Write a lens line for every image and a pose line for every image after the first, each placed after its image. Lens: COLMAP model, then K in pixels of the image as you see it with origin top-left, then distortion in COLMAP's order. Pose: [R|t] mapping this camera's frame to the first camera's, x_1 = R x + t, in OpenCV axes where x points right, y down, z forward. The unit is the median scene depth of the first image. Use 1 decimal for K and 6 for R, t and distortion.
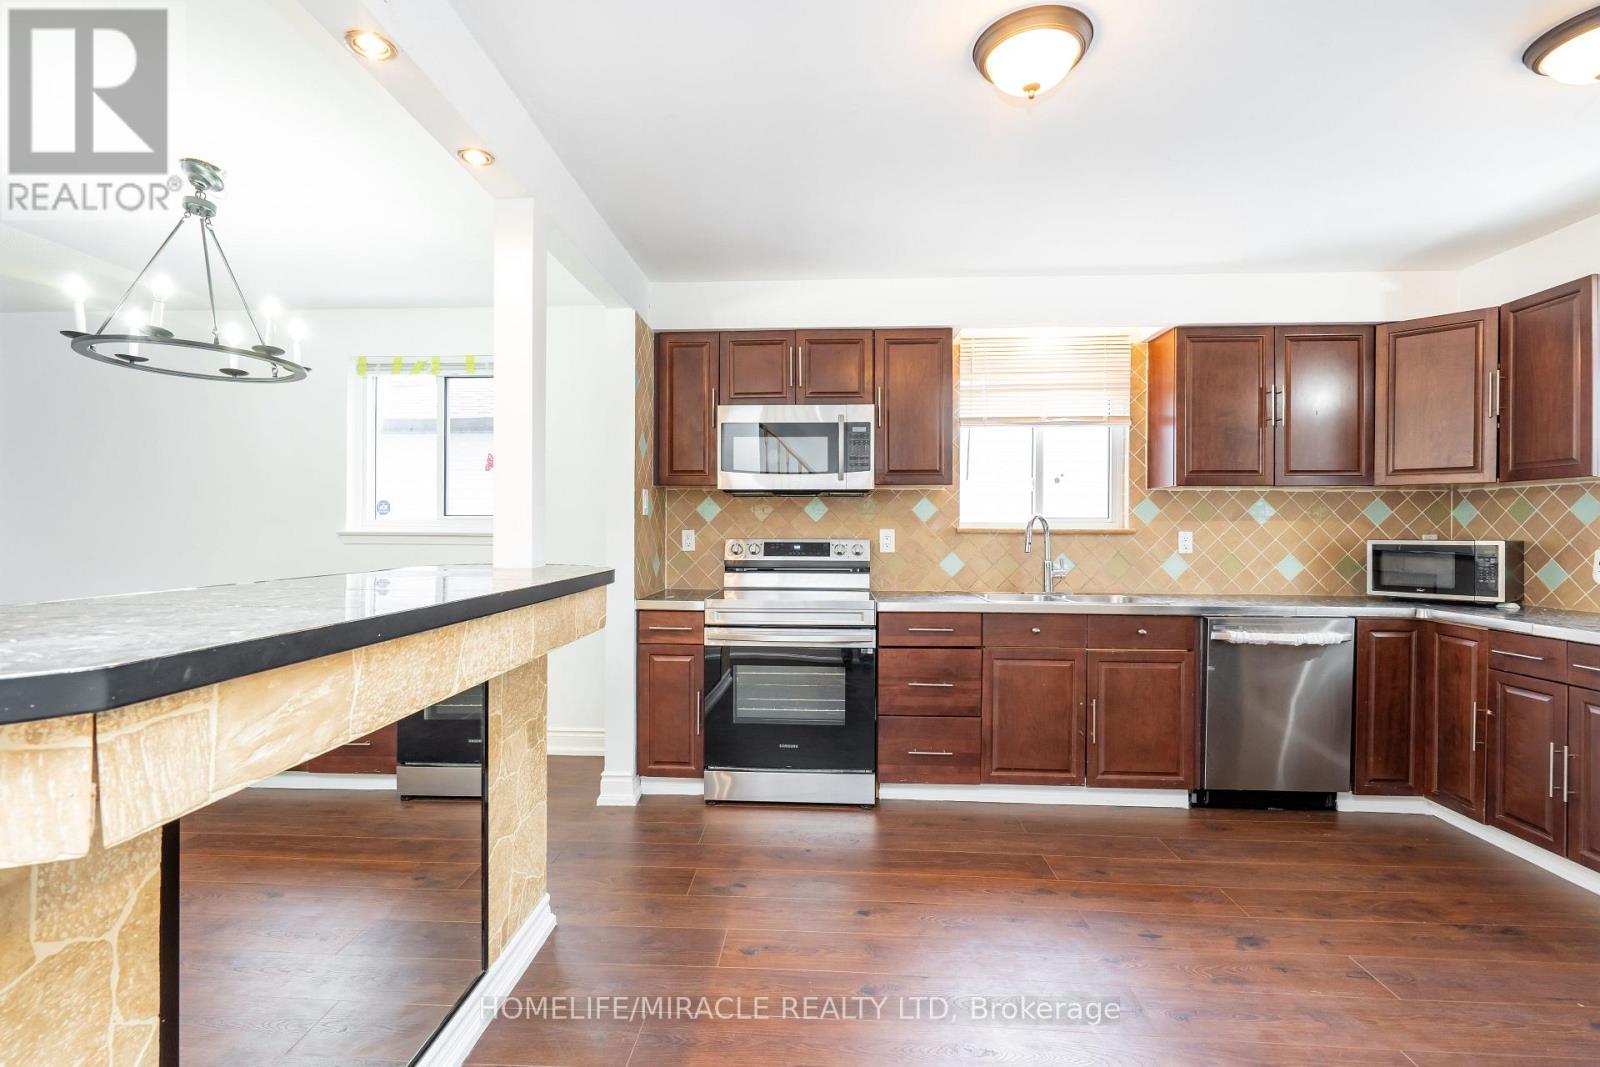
lens RADIAL K [[691.2, 0, 832.0], [0, 691.2, 529.8], [0, 0, 1]] dist [-0.000049, -0.000097]
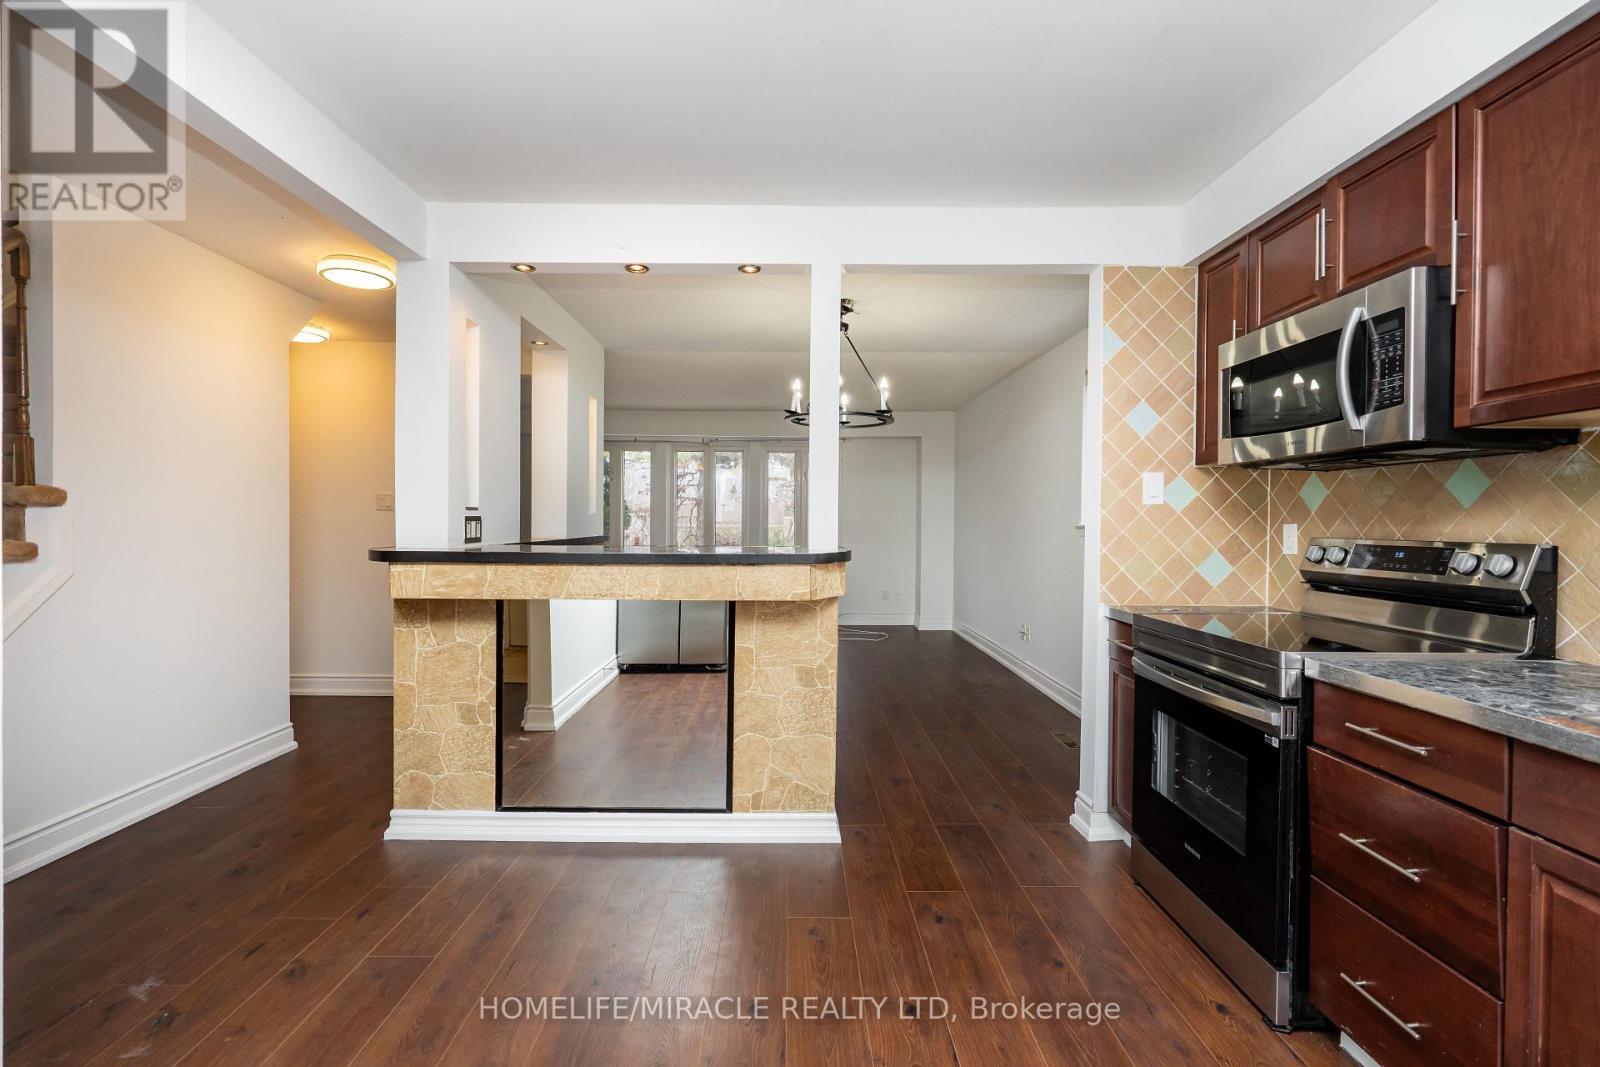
lens RADIAL K [[722.7, 0, 782.5], [0, 722.7, 528.6], [0, 0, 1]] dist [-0.001167, 0.000040]
pose [[0.048864, 0.007341, -0.998778, 0.581136], [-0.006987, 0.999951, 0.007008, 0.004080], [0.998781, 0.006636, 0.048912, 0.556296]]
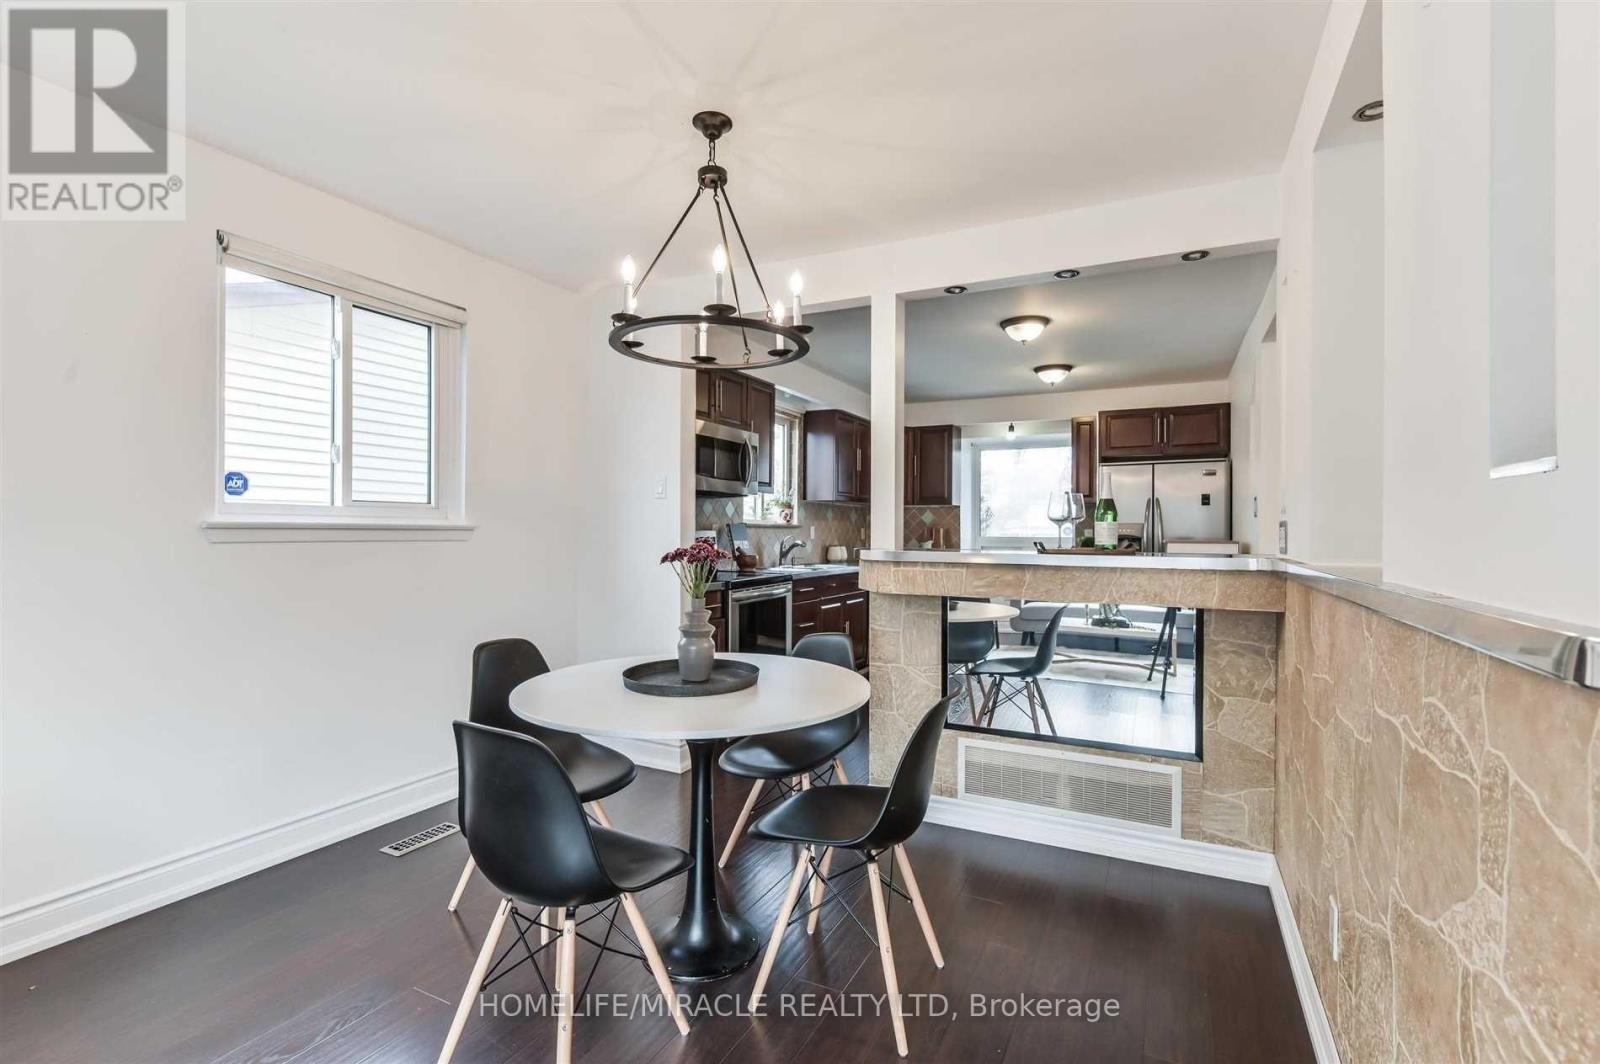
lens RADIAL K [[722.7, 0, 782.5], [0, 722.7, 527.1], [0, 0, 1]] dist [-0.001167, 0.000040]
pose [[0.419431, 0.002274, 0.907785, -1.316796], [0.000227, 0.999997, -0.002610, 0.010758], [-0.907787, 0.001300, 0.419429, 0.378593]]
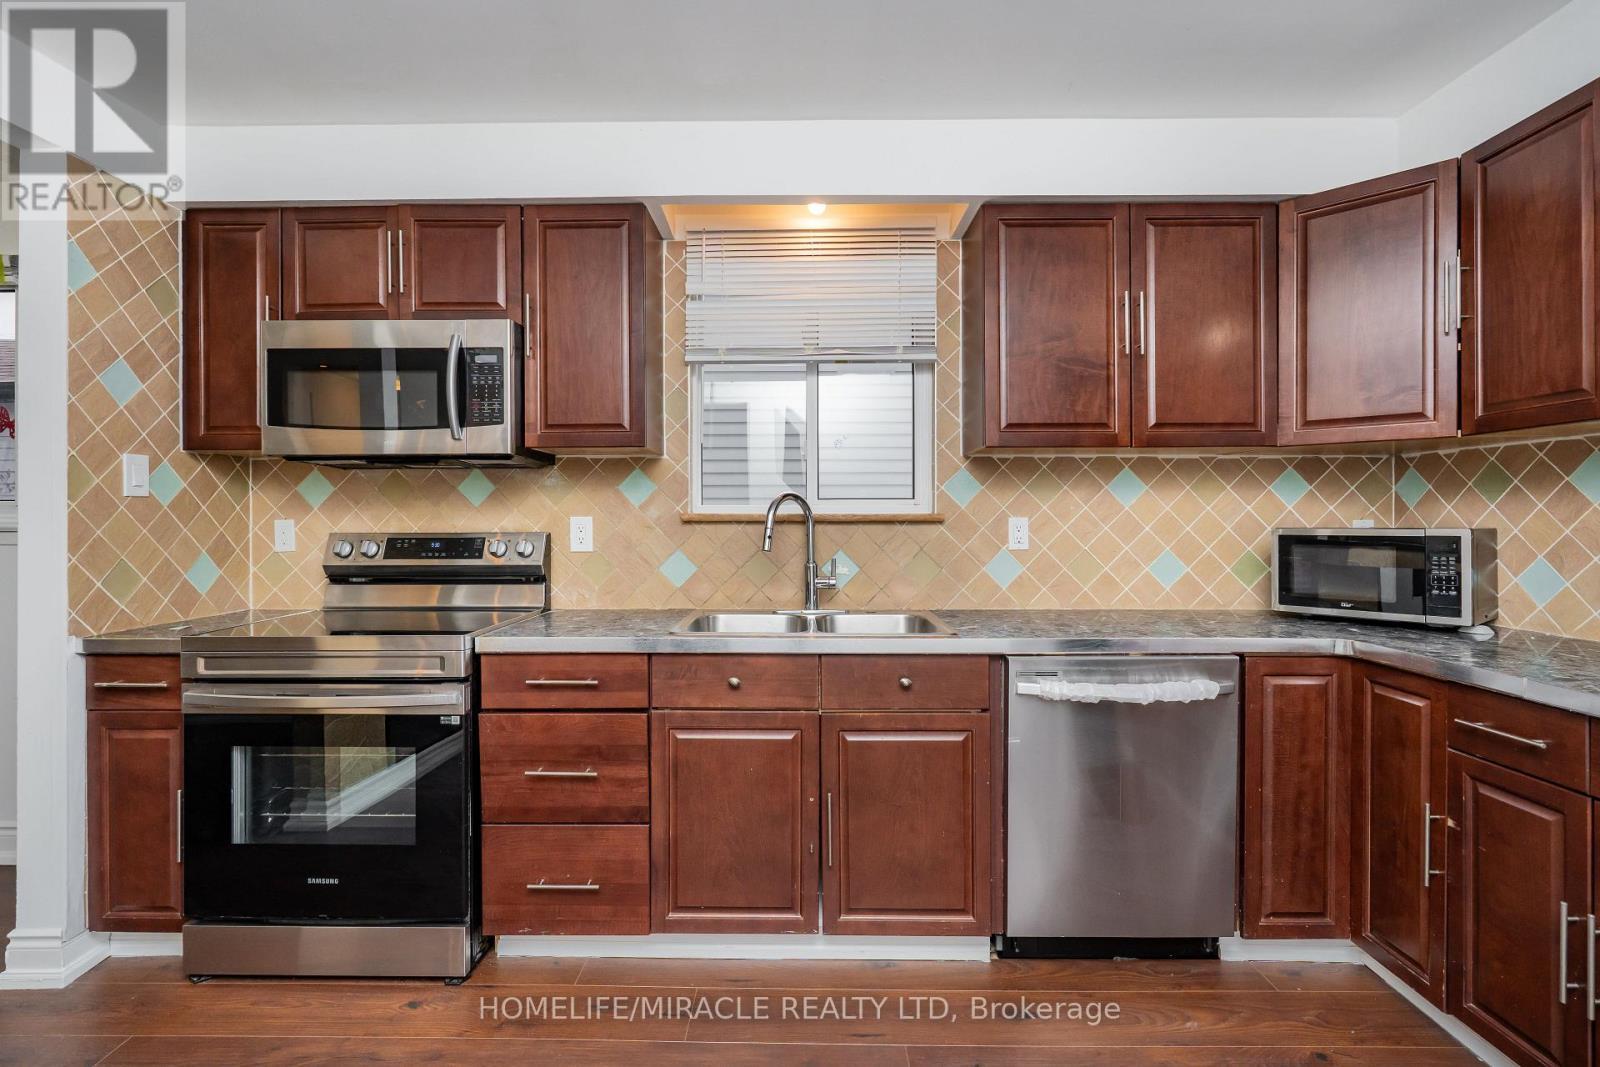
lens RADIAL K [[734.6, 0, 805.5], [0, 734.6, 514.8], [0, 0, 1]] dist [-0.002309, 0.000867]
pose [[0.998925, -0.006028, 0.045969, 0.314129], [0.006197, 0.999975, -0.003530, 0.001422], [-0.045947, 0.003811, 0.998937, 0.335437]]
